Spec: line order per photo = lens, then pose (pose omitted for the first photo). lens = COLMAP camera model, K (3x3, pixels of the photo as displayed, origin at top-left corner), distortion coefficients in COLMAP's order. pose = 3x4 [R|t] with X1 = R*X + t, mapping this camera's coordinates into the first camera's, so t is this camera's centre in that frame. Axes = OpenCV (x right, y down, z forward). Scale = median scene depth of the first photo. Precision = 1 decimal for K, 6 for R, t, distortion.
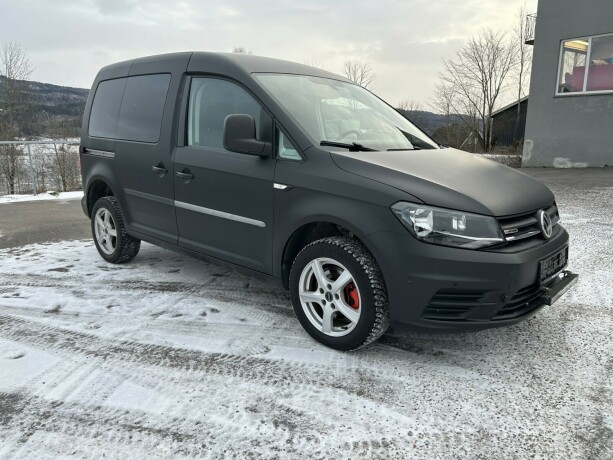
lens RADIAL K [[459.8, 0, 303.4], [0, 459.8, 227.2], [0, 0, 1]] dist [0.047262, -0.043320]
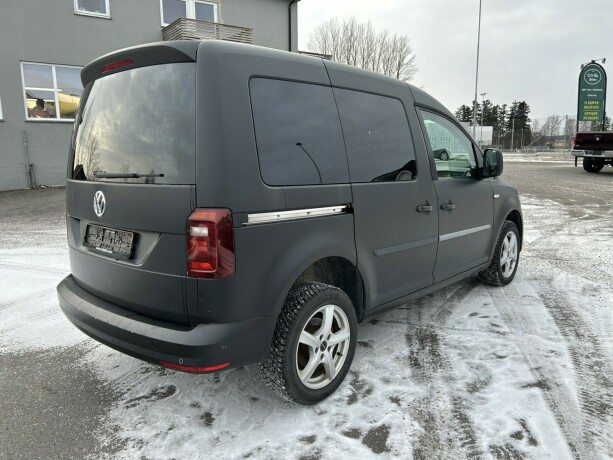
lens RADIAL K [[459.8, 0, 307.6], [0, 459.8, 233.1], [0, 0, 1]] dist [0.047262, -0.043320]
pose [[-0.001756, -0.179525, 0.983752, -1.501405], [0.212344, 0.961252, 0.175798, -0.357442], [-0.977193, 0.209202, 0.036433, 1.525296]]
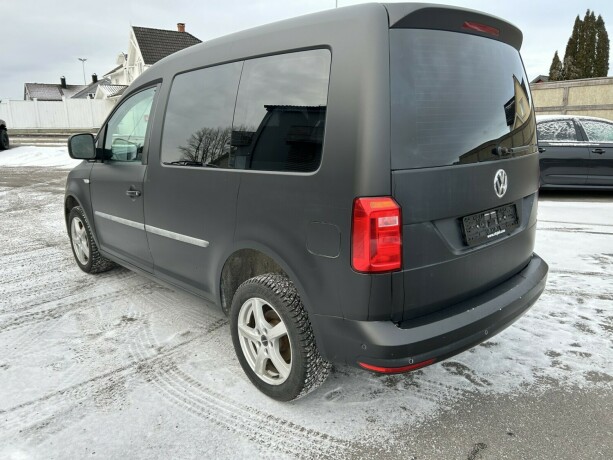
lens RADIAL K [[459.8, 0, 309.5], [0, 459.8, 231.7], [0, 0, 1]] dist [0.047262, -0.043320]
pose [[-0.996567, -0.015875, 0.081254, -0.401127], [0.019788, 0.907322, 0.419971, -0.601345], [-0.080390, 0.420137, -0.903893, 2.682327]]
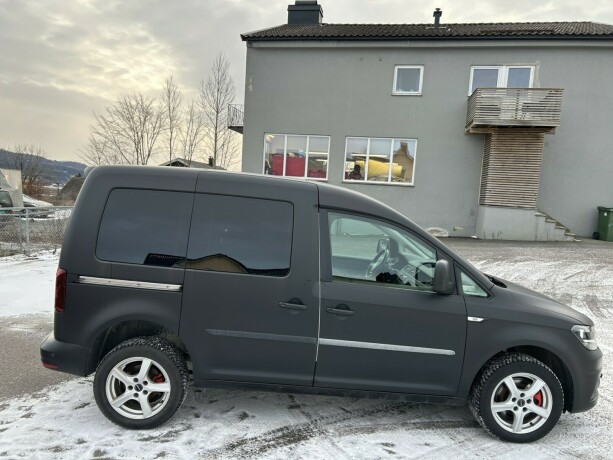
lens RADIAL K [[459.8, 0, 297.0], [0, 459.8, 239.7], [0, 0, 1]] dist [0.047262, -0.043320]
pose [[0.718835, -0.028133, 0.694611, -1.181124], [0.082284, 0.995600, -0.044830, -0.271711], [-0.690294, 0.089381, 0.717987, 0.426586]]
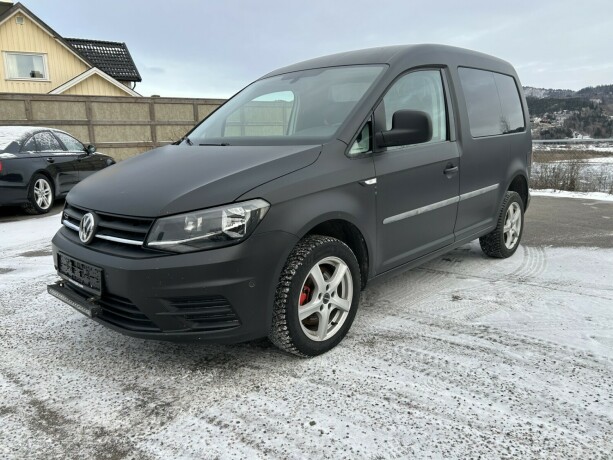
lens RADIAL K [[459.8, 0, 296.9], [0, 459.8, 228.9], [0, 0, 1]] dist [0.047262, -0.043320]
pose [[-0.023210, 0.187667, -0.981959, 1.299376], [-0.177112, 0.965915, 0.188787, -0.230610], [0.983917, 0.178298, 0.010819, 1.291253]]
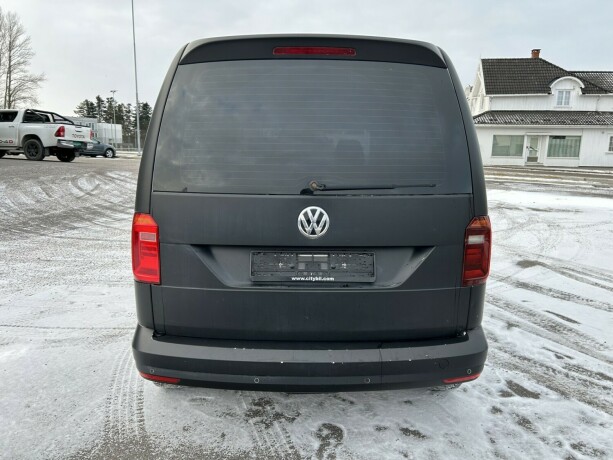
lens RADIAL K [[459.8, 0, 303.4], [0, 459.8, 234.6], [0, 0, 1]] dist [0.047262, -0.043320]
pose [[-0.683888, -0.147528, 0.714516, -1.133576], [0.126002, 0.940744, 0.314839, -0.539694], [-0.718624, 0.305345, -0.624775, 2.357438]]
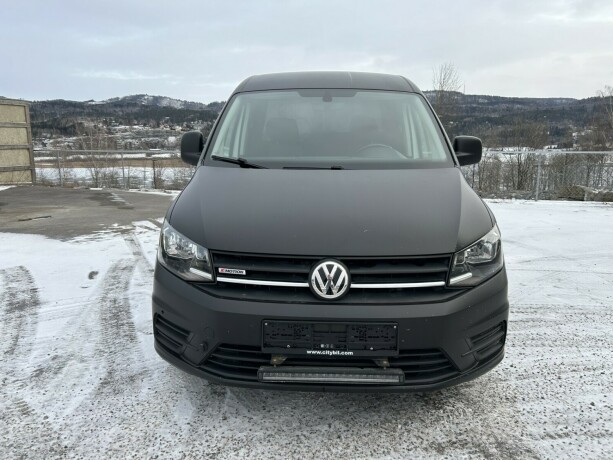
lens RADIAL K [[459.8, 0, 303.6], [0, 459.8, 229.4], [0, 0, 1]] dist [0.047262, -0.043320]
pose [[0.648096, 0.142134, -0.748178, 0.939374], [-0.153166, 0.986682, 0.054766, -0.107134], [0.745997, 0.079102, 0.661234, 0.456037]]
